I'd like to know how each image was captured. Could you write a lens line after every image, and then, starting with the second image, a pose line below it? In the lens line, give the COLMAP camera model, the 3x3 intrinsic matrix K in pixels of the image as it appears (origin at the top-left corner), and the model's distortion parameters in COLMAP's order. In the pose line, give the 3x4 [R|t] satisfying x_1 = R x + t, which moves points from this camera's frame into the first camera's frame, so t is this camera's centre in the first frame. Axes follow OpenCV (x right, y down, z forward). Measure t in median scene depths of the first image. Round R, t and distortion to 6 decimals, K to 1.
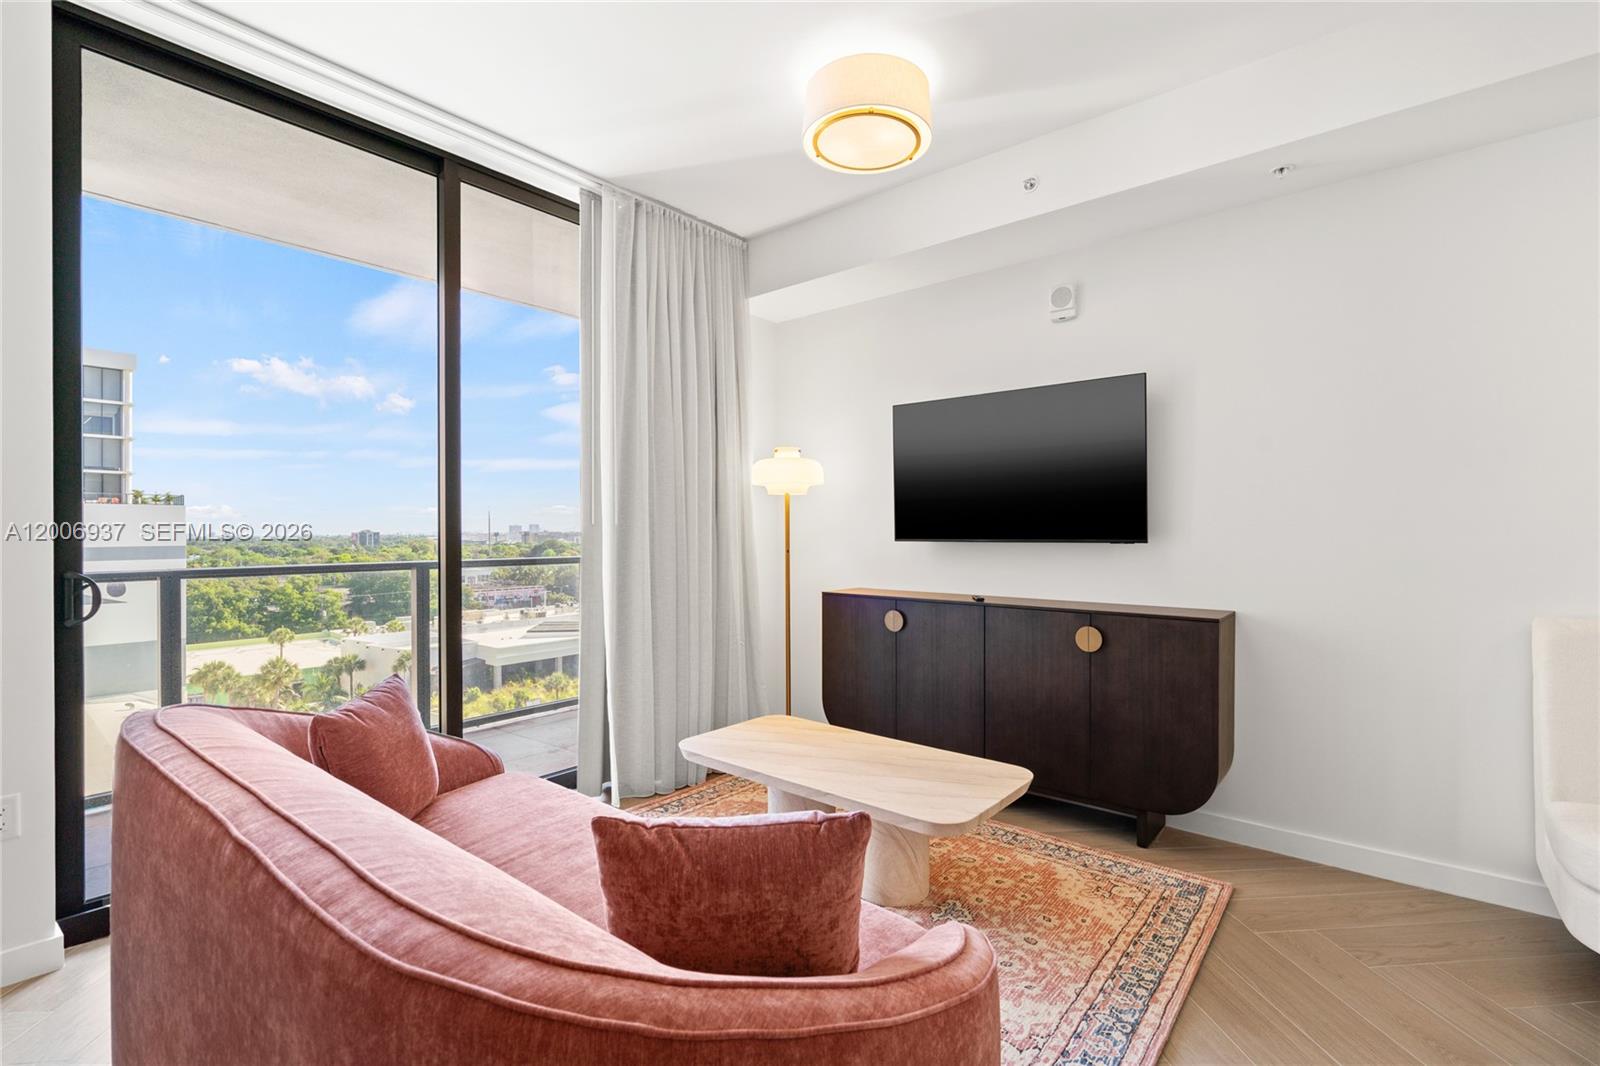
lens RADIAL K [[723.6, 0, 809.9], [0, 723.6, 538.6], [0, 0, 1]] dist [-0.006984, 0.003867]
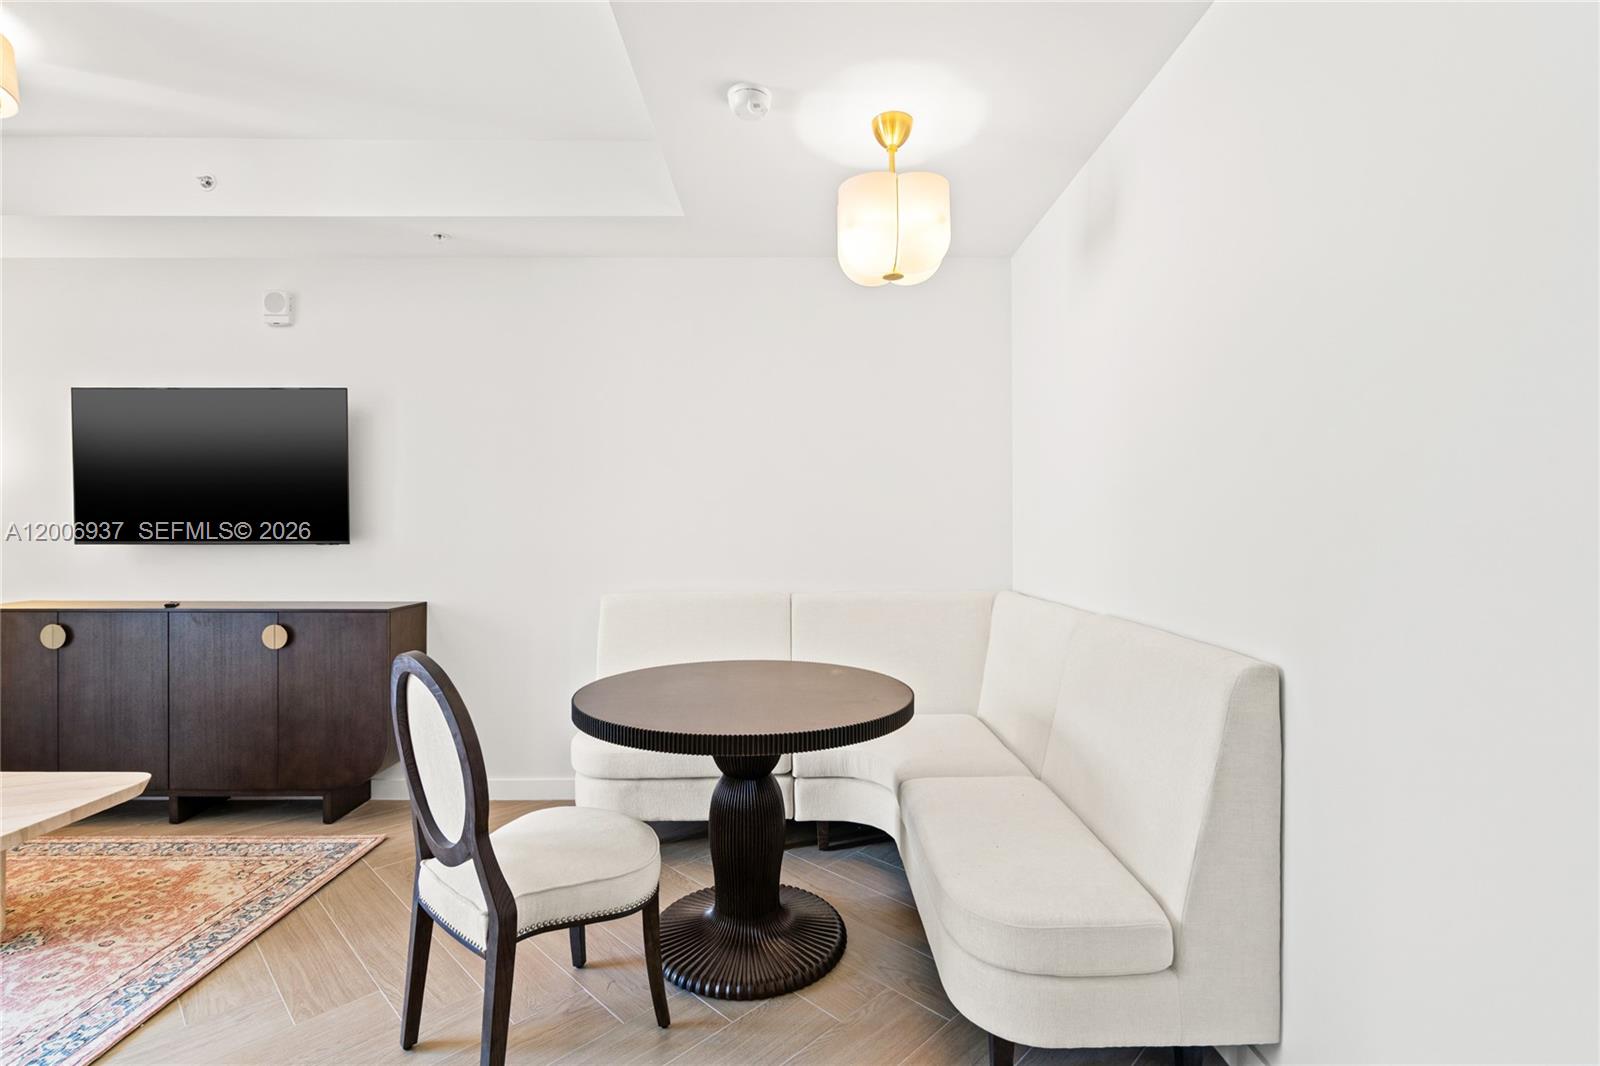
lens RADIAL K [[723.6, 0, 791.5], [0, 723.6, 538.6], [0, 0, 1]] dist [-0.006984, 0.003867]
pose [[0.765931, -0.001925, 0.642920, 0.301668], [0.004362, 0.999988, -0.002203, 0.003201], [-0.642909, 0.004492, 0.765930, -0.288326]]
